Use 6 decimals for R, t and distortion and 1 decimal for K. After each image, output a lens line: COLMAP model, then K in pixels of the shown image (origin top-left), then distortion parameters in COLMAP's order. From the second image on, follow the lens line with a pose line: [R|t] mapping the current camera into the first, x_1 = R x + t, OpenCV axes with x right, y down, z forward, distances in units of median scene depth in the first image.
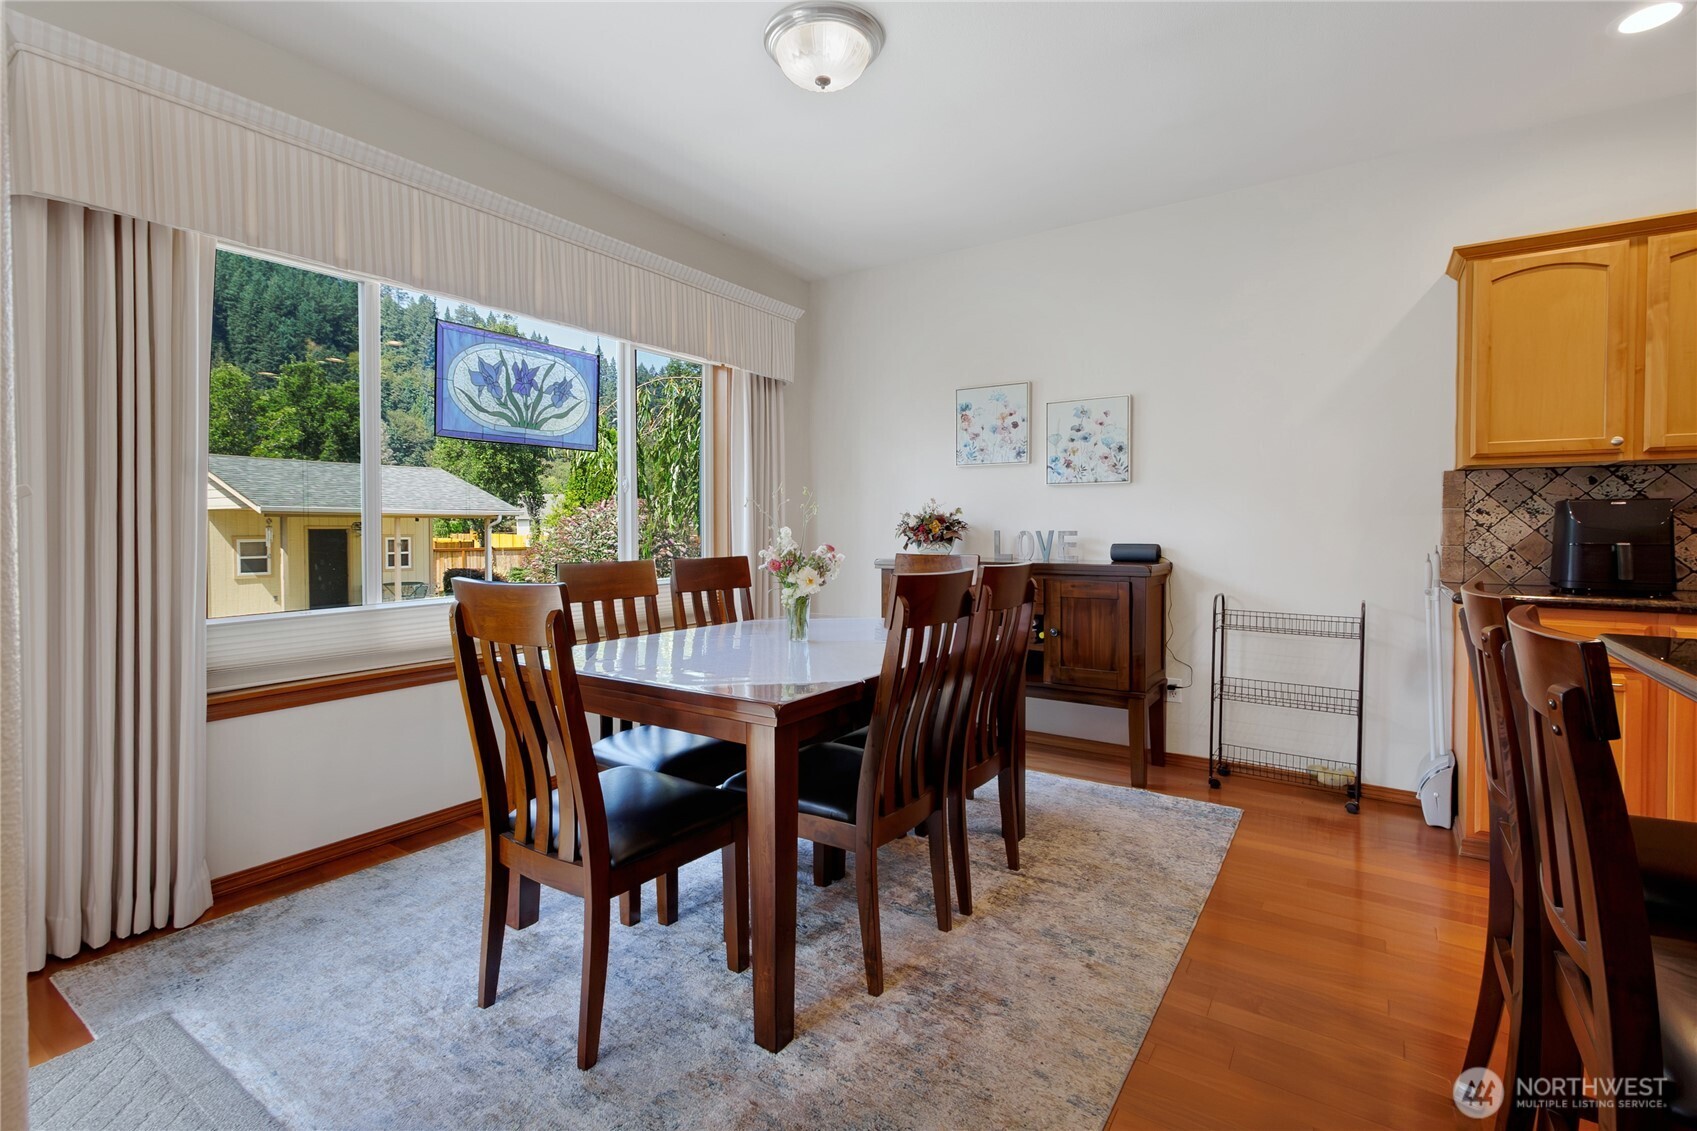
lens RADIAL K [[788.8, 0, 803.7], [0, 788.8, 534.5], [0, 0, 1]] dist [0.002333, -0.000885]
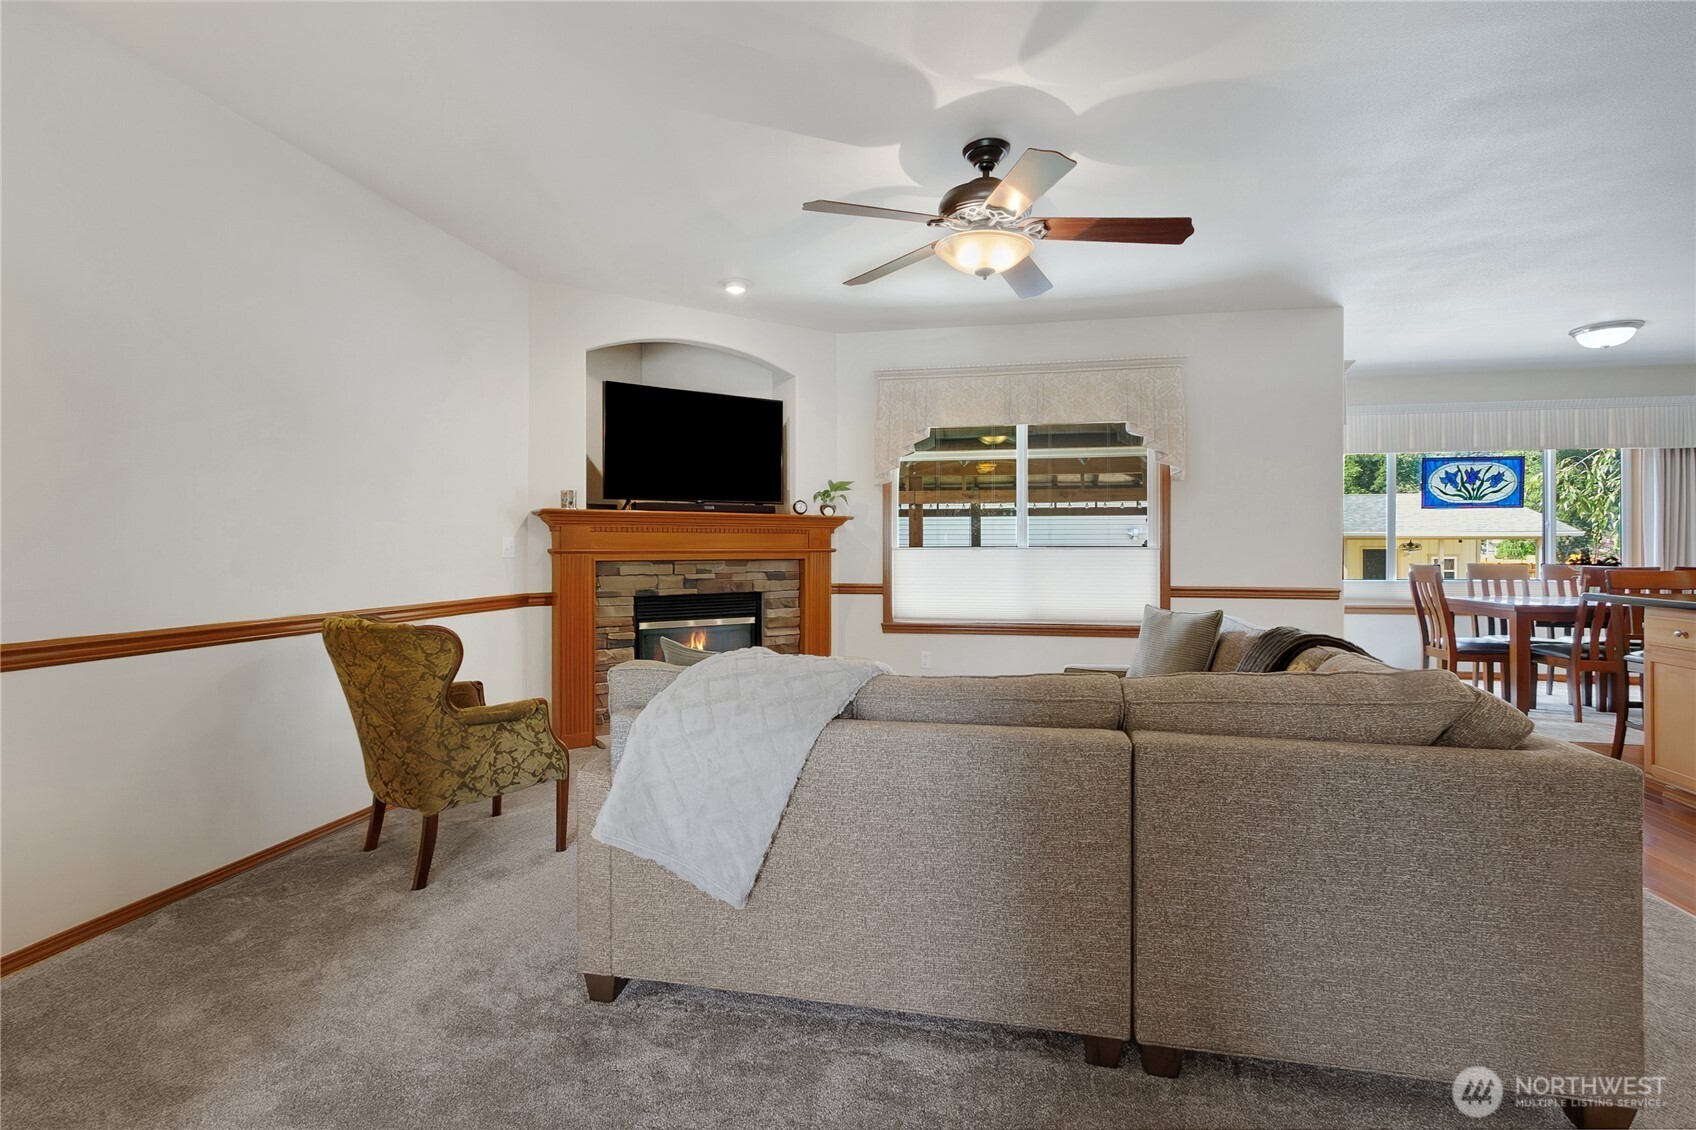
lens RADIAL K [[802.3, 0, 847.5], [0, 802.3, 546.6], [0, 0, 1]] dist [0.002058, -0.001899]
pose [[0.426089, -0.001043, -0.904681, 0.835829], [-0.008442, 0.999951, -0.005129, 0.010074], [0.904642, 0.009823, 0.426059, -1.347731]]
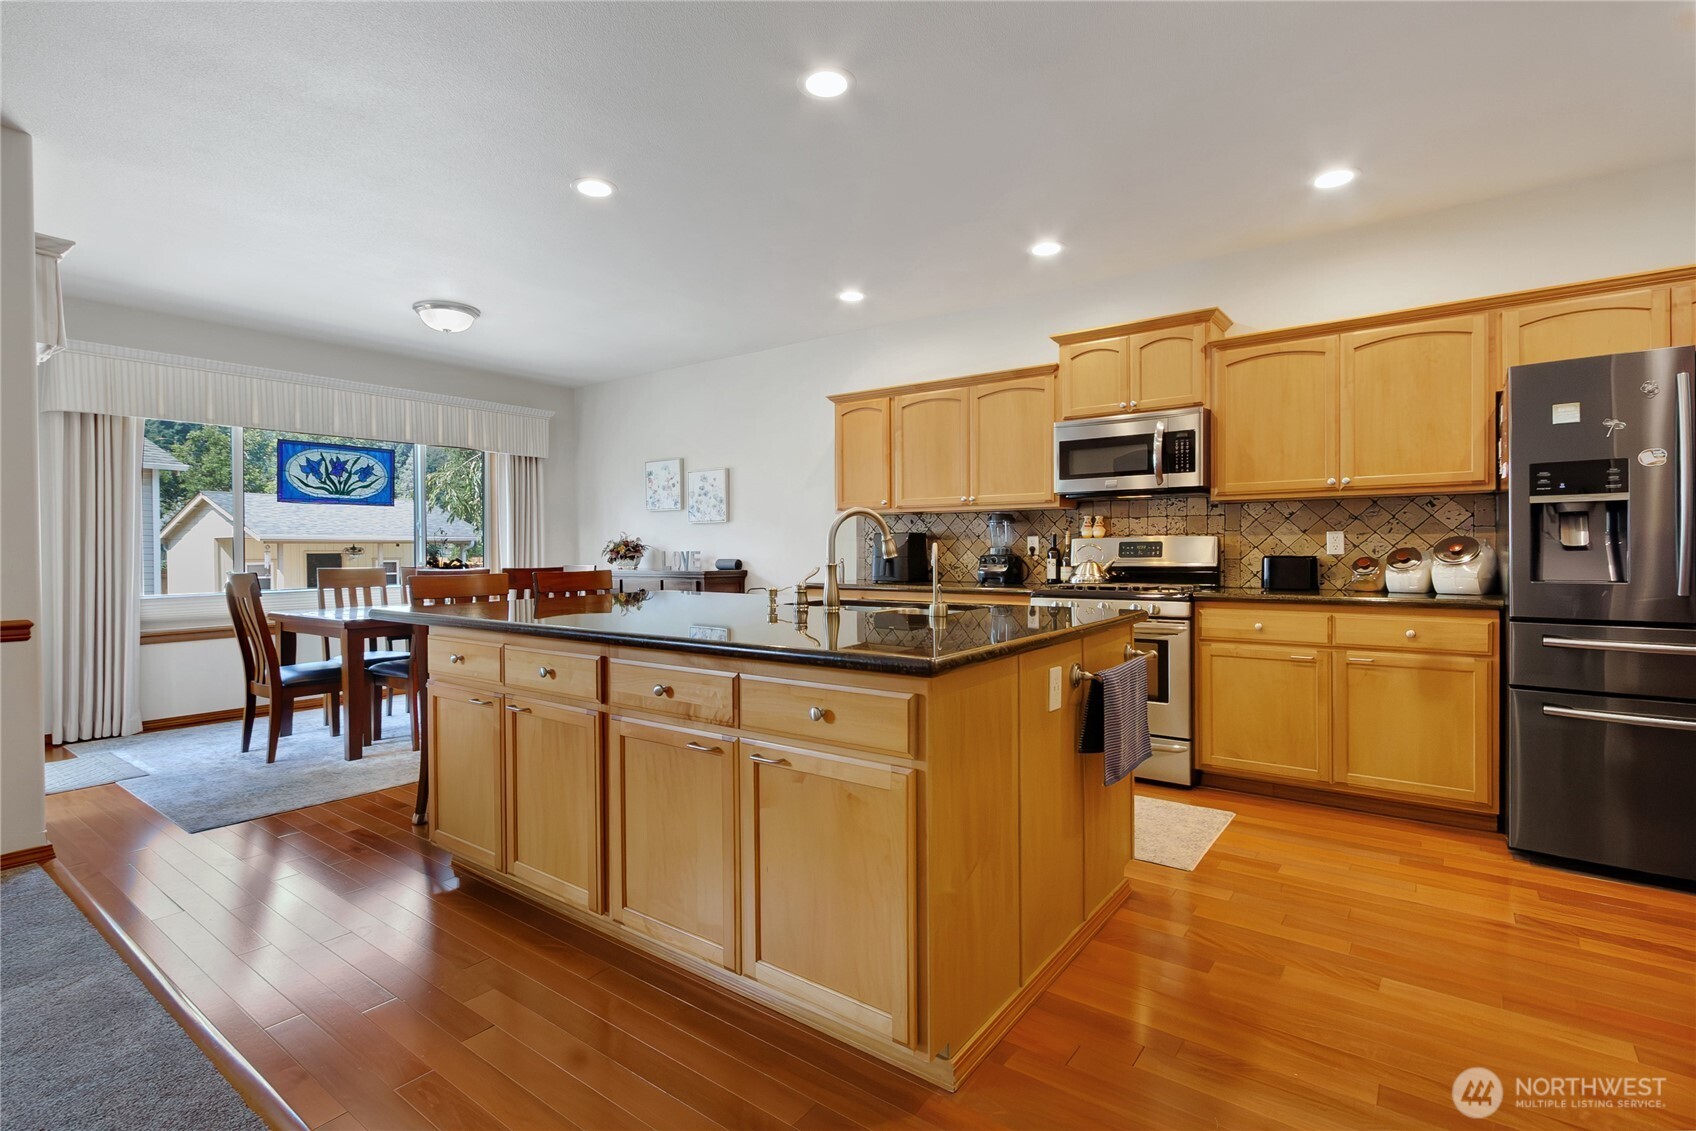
lens RADIAL K [[802.3, 0, 847.5], [0, 802.3, 547.1], [0, 0, 1]] dist [0.002058, -0.001899]
pose [[0.999973, -0.007173, -0.001862, 0.773887], [0.007152, 0.999911, -0.011290, 0.009031], [0.001943, 0.011277, 0.999935, -0.775504]]
